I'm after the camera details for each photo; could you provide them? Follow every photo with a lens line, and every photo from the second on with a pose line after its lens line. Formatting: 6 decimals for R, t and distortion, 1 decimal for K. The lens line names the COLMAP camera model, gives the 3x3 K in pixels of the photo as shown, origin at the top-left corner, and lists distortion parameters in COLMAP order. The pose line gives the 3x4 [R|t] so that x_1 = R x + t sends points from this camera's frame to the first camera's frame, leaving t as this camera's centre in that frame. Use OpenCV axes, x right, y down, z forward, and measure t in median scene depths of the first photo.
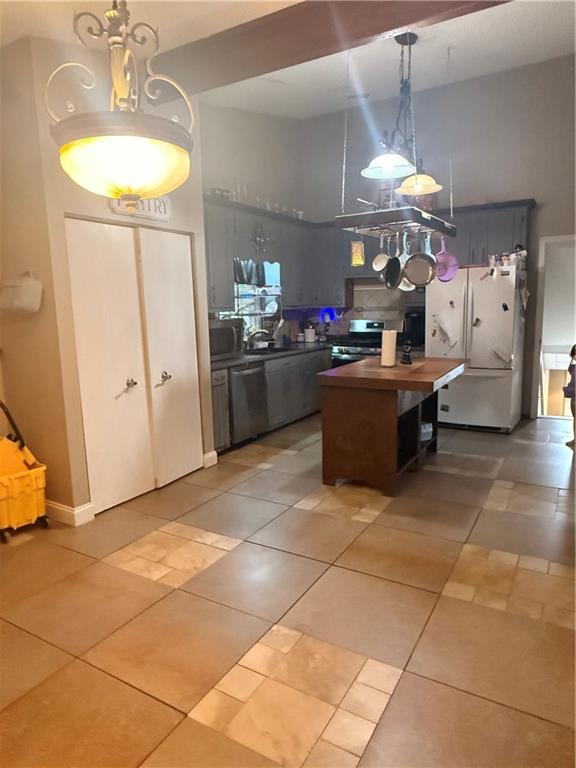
lens RADIAL K [[495.4, 0, 288.1], [0, 495.4, 383.8], [0, 0, 1]] dist [0.000334, 0.000055]
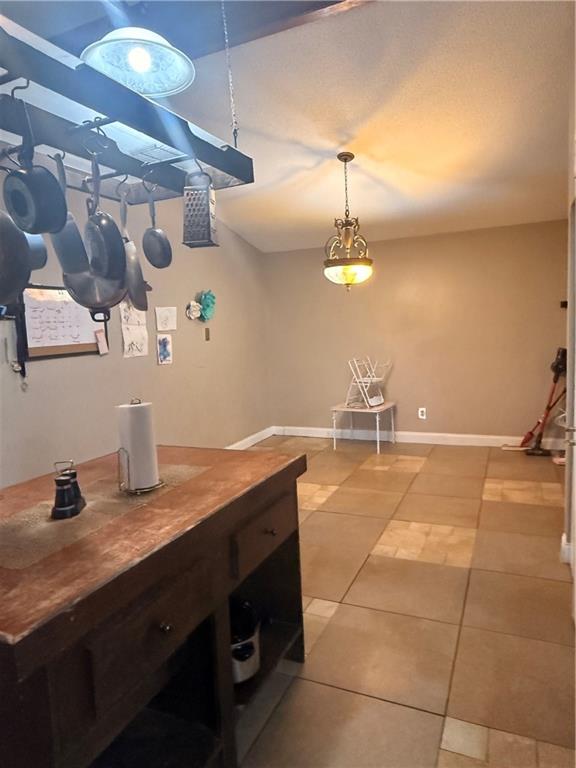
lens RADIAL K [[495.4, 0, 288.5], [0, 495.4, 383.8], [0, 0, 1]] dist [0.000334, 0.000055]
pose [[-0.992111, 0.078042, -0.098104, 0.163267], [0.049779, 0.963498, 0.263047, -0.325132], [0.115052, 0.256089, -0.959782, 2.038199]]
